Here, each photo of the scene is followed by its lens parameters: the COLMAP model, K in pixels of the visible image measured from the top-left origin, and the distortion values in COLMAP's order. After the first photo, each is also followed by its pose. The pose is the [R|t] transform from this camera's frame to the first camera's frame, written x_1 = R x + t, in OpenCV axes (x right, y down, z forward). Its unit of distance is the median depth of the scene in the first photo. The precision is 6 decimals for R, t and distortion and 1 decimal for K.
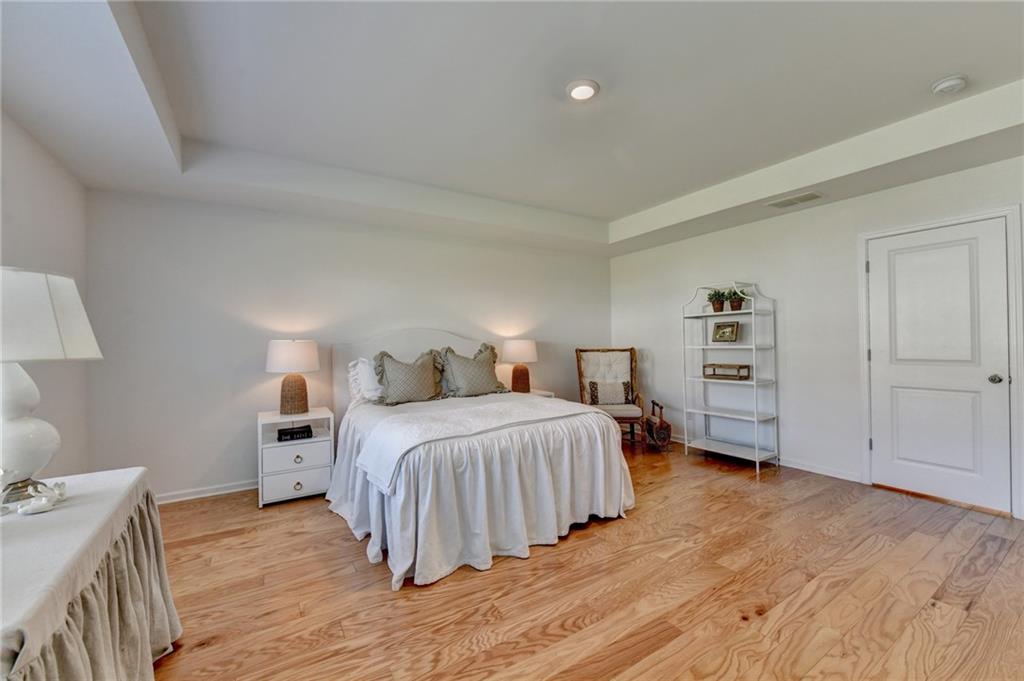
lens RADIAL K [[408.4, 0, 519.6], [0, 408.4, 342.0], [0, 0, 1]] dist [-0.007163, -0.000140]
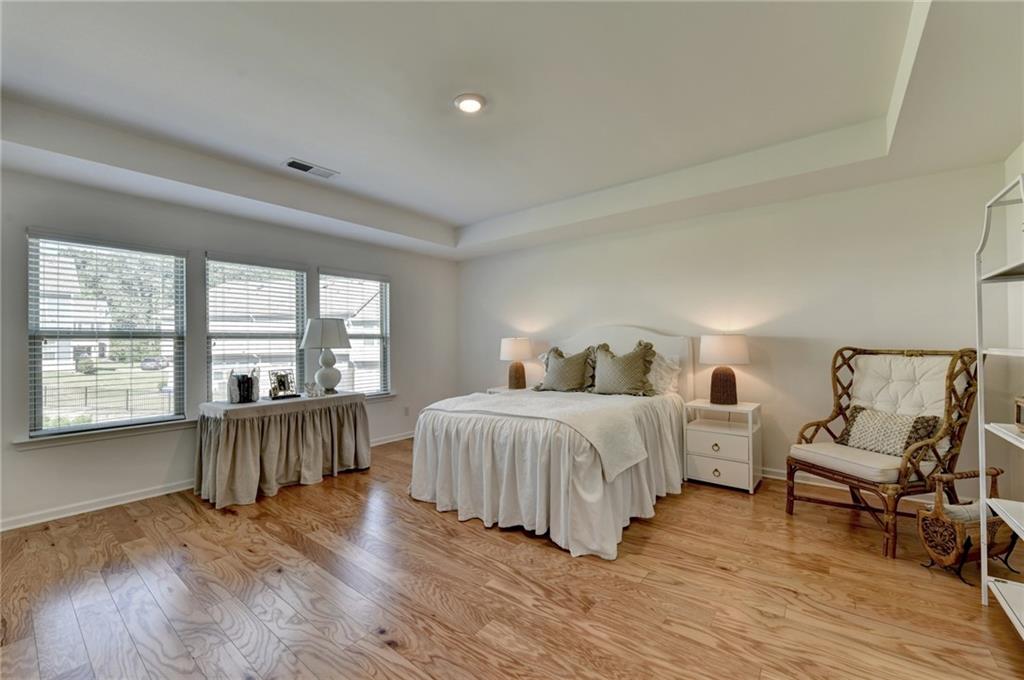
lens RADIAL K [[408.4, 0, 515.3], [0, 408.4, 340.1], [0, 0, 1]] dist [-0.007163, -0.000140]
pose [[0.334488, 0.005052, -0.942386, 0.895777], [0.011907, 0.999883, 0.009587, -0.012093], [0.942325, -0.014427, 0.334389, 0.561103]]
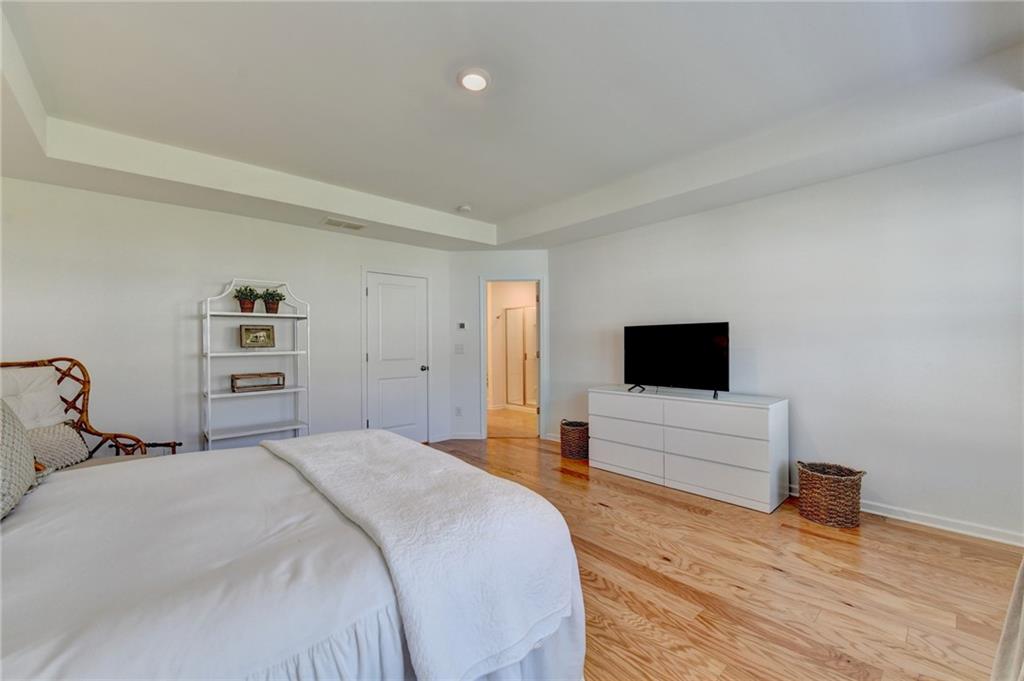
lens RADIAL K [[408.4, 0, 512.9], [0, 408.4, 342.6], [0, 0, 1]] dist [-0.007163, -0.000140]
pose [[-0.163559, 0.018864, 0.986353, -0.589463], [0.006145, 0.999817, -0.018103, 0.010623], [-0.986514, 0.003100, -0.163645, 0.799459]]
